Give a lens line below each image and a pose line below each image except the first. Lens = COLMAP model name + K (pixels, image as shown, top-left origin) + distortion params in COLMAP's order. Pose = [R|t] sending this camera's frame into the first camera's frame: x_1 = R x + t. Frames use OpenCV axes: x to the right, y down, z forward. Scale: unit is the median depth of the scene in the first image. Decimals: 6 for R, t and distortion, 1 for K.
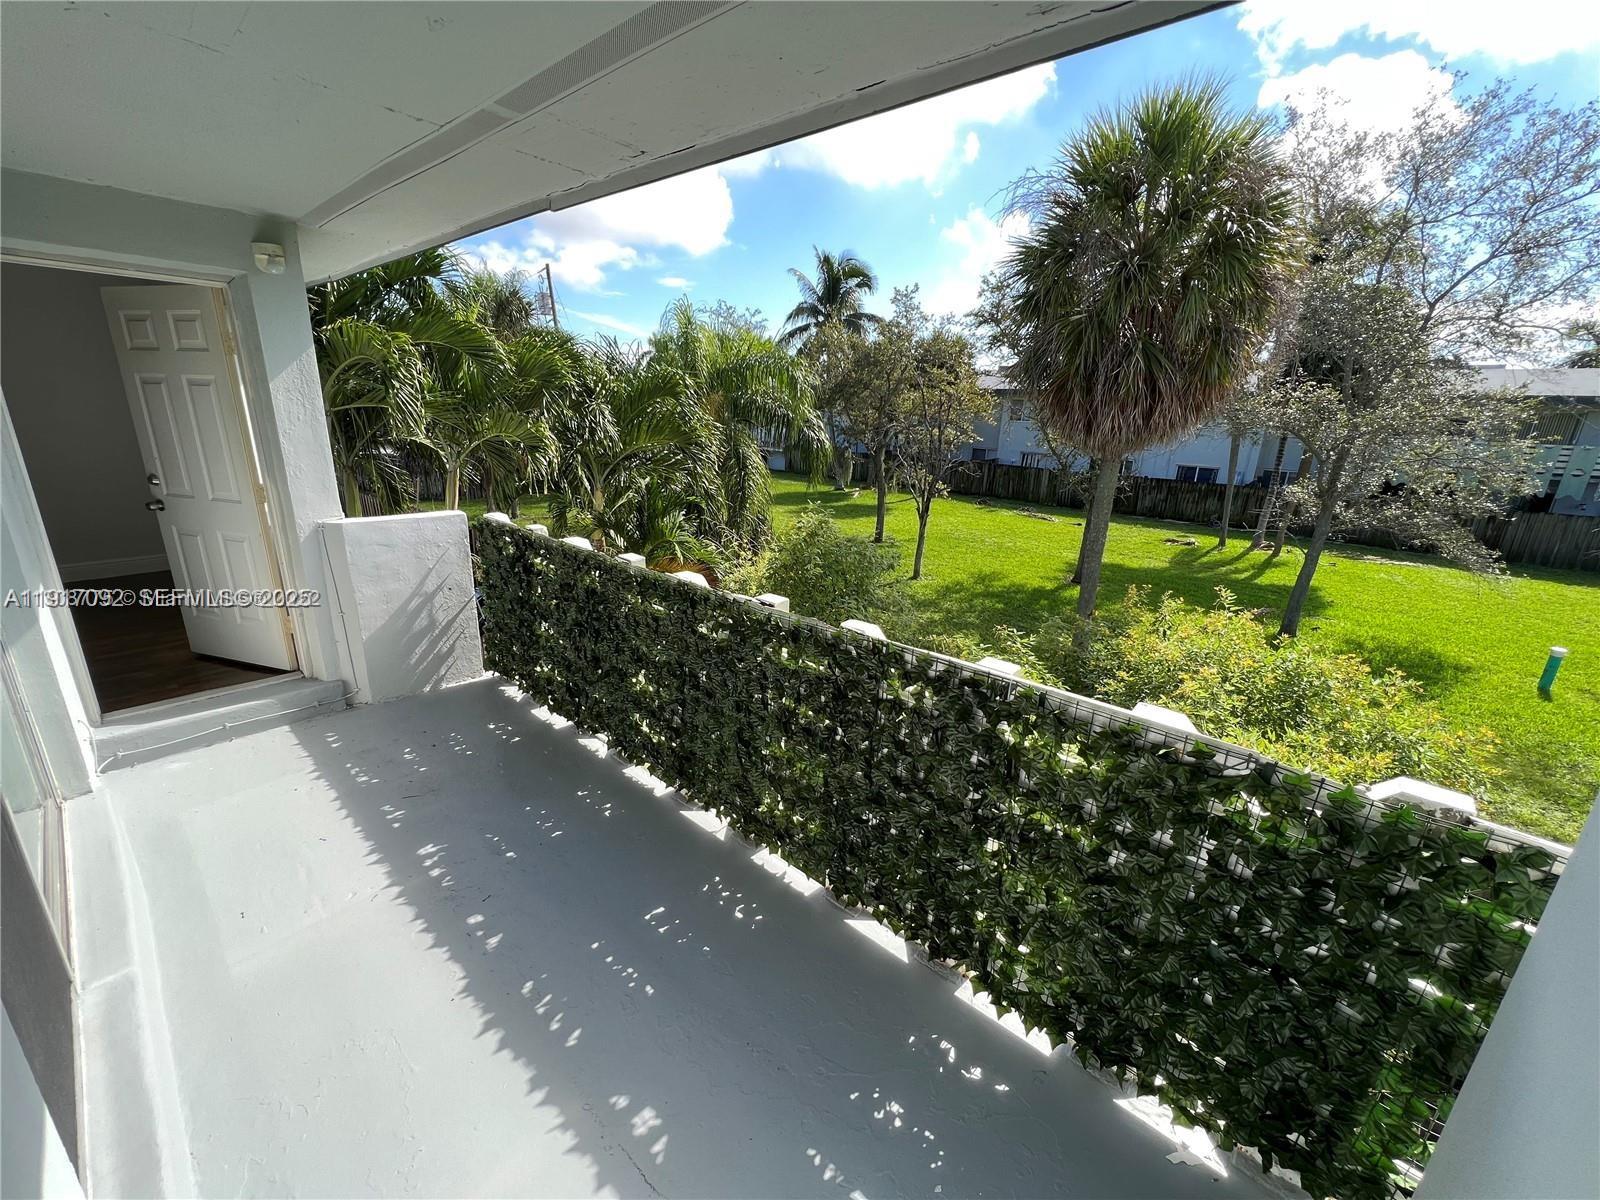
lens RADIAL K [[643.6, 0, 778.0], [0, 643.6, 611.6], [0, 0, 1]] dist [0.003392, 0.000252]
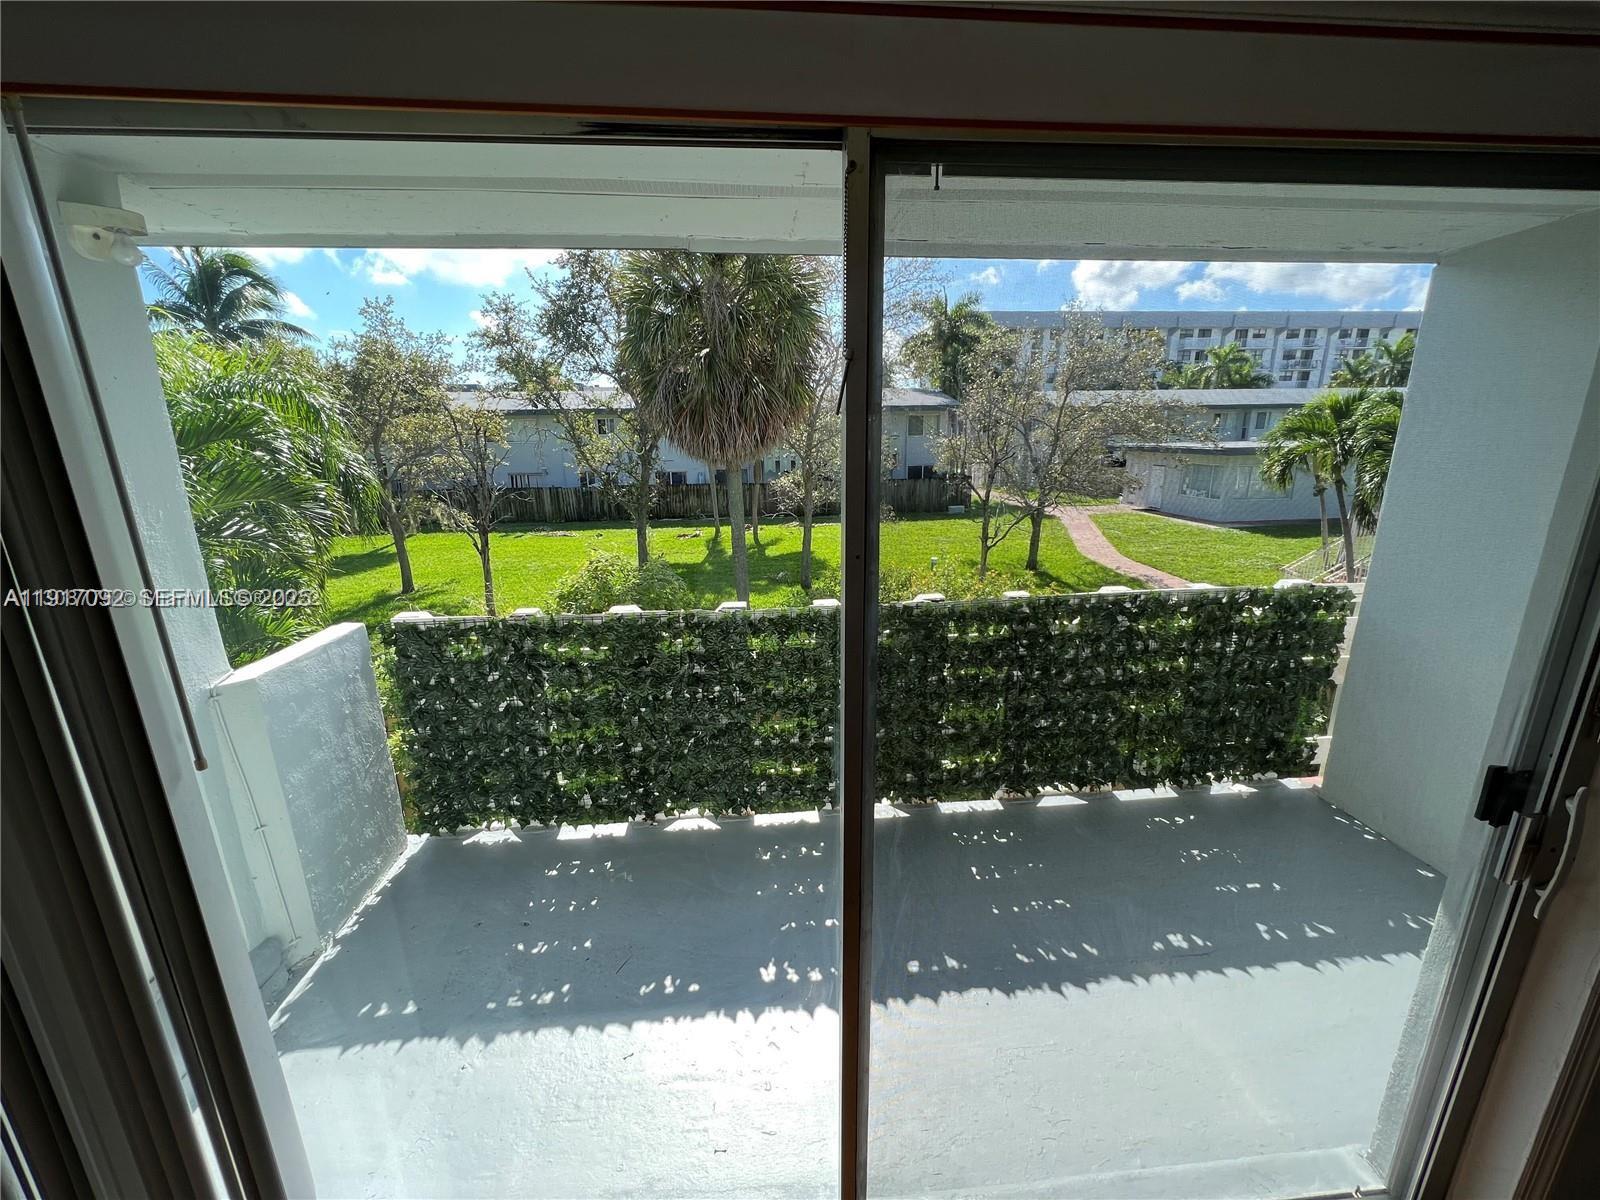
lens RADIAL K [[643.6, 0, 799.7], [0, 643.6, 600.6], [0, 0, 1]] dist [0.003392, 0.000252]
pose [[0.664566, -0.230405, 0.710820, -0.840669], [0.260251, 0.963083, 0.068858, -0.129910], [-0.700443, 0.139231, 0.699996, 0.252821]]
